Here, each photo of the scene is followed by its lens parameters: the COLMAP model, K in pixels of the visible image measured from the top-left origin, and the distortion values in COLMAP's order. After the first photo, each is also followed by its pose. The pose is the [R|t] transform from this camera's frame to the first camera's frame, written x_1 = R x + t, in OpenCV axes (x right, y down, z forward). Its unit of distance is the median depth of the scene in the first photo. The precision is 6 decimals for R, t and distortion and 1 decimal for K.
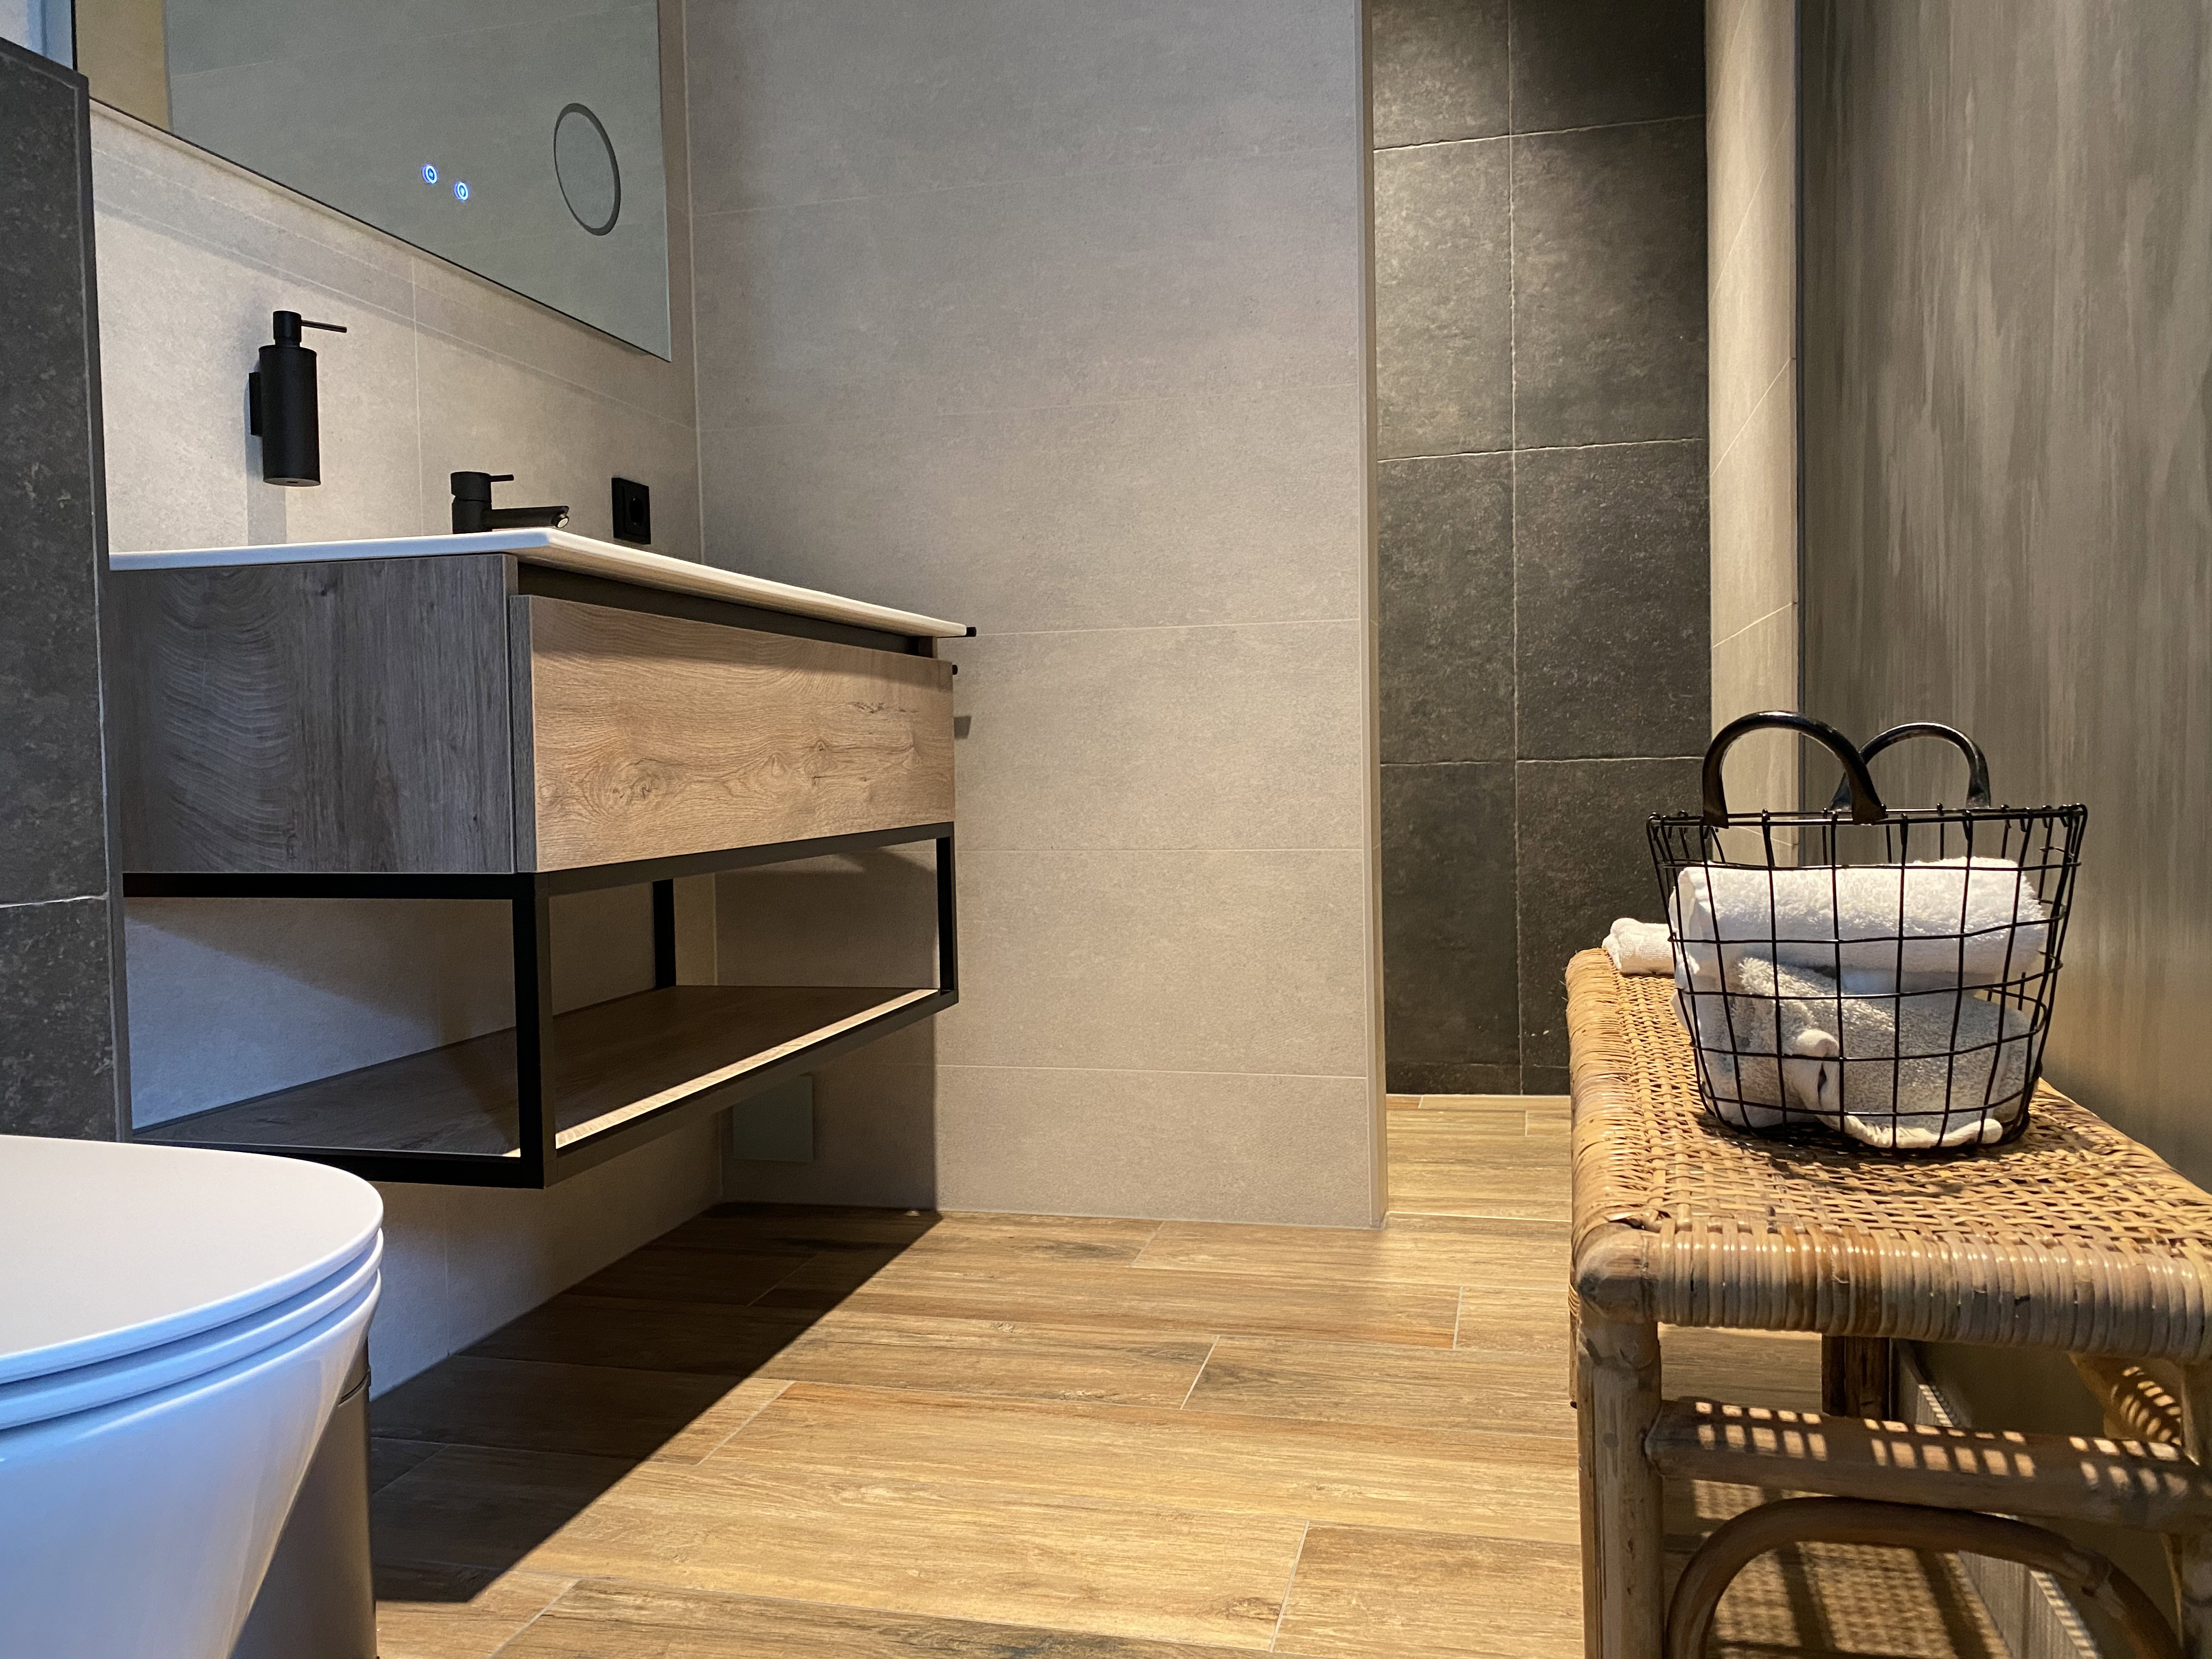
lens RADIAL K [[1690.0, 0, 1104.6], [0, 1690.0, 829.6], [0, 0, 1]] dist [-0.036130, -0.017606]
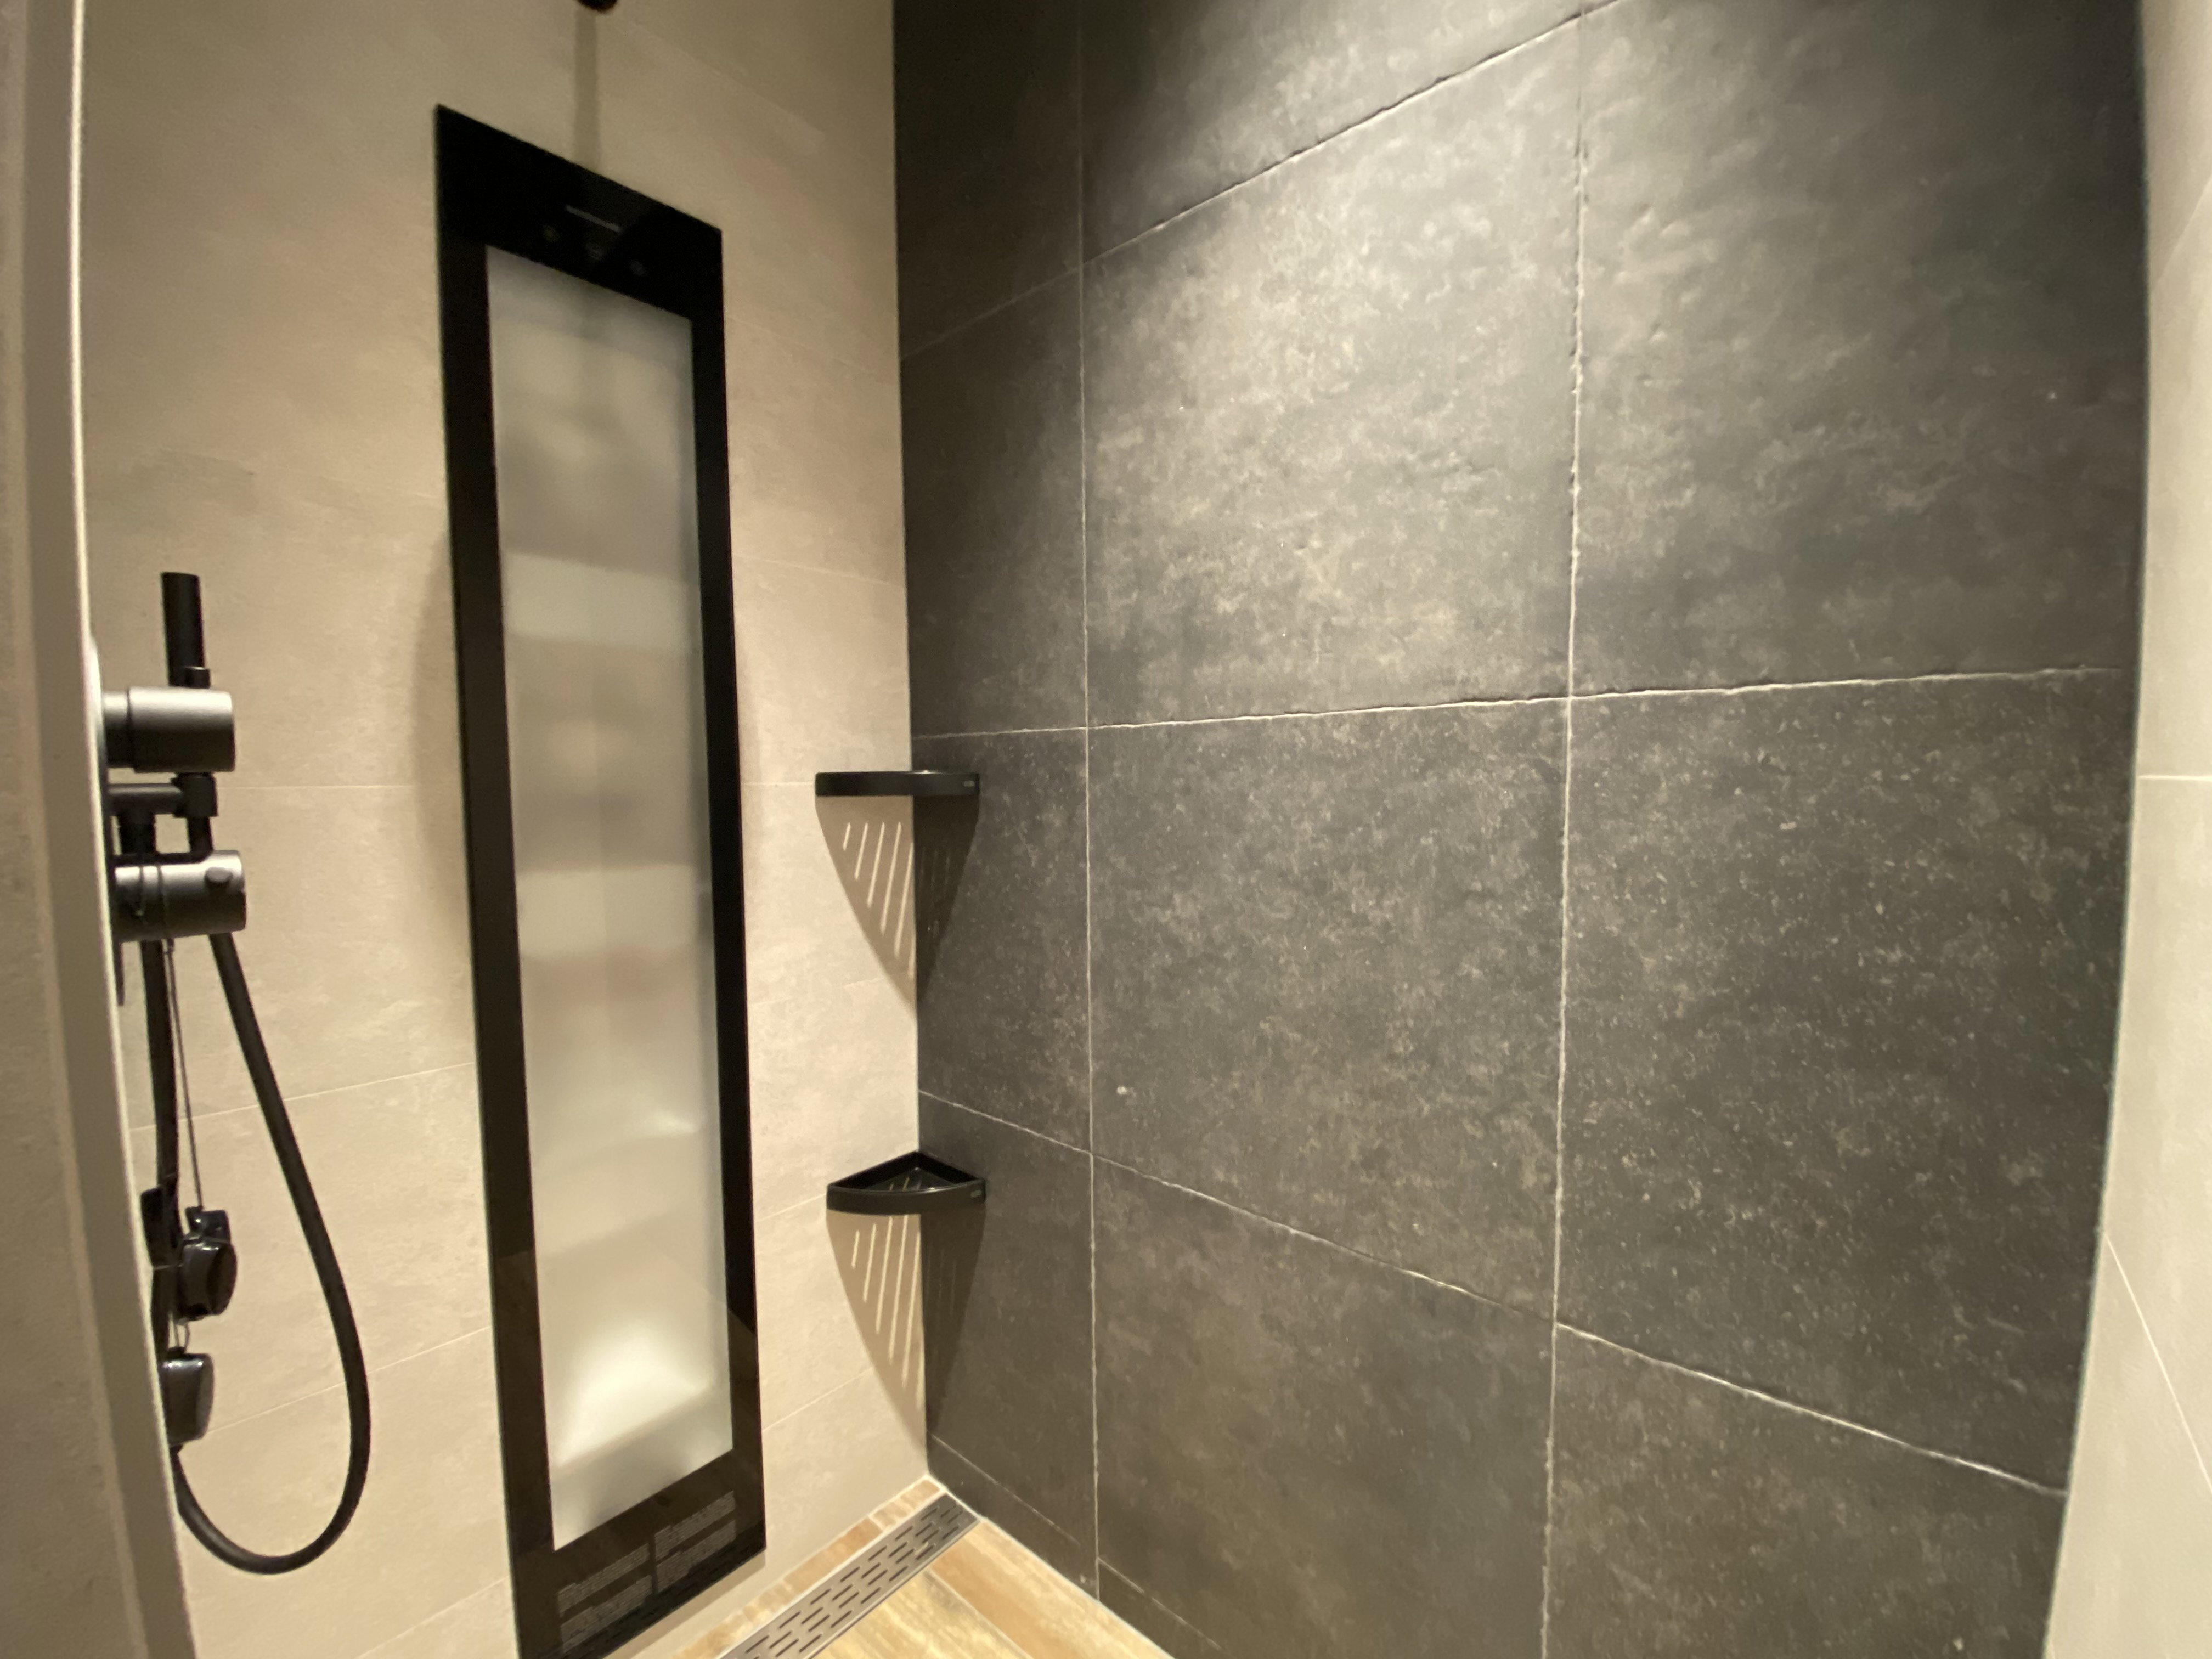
lens RADIAL K [[922.8, 0, 1094.6], [0, 922.8, 823.4], [0, 0, 1]] dist [-0.006257, -0.004273]
pose [[0.904334, 0.036082, -0.425297, 0.233278], [-0.028591, 0.999303, 0.023986, -0.191298], [0.425866, -0.009531, 0.904736, 0.704959]]
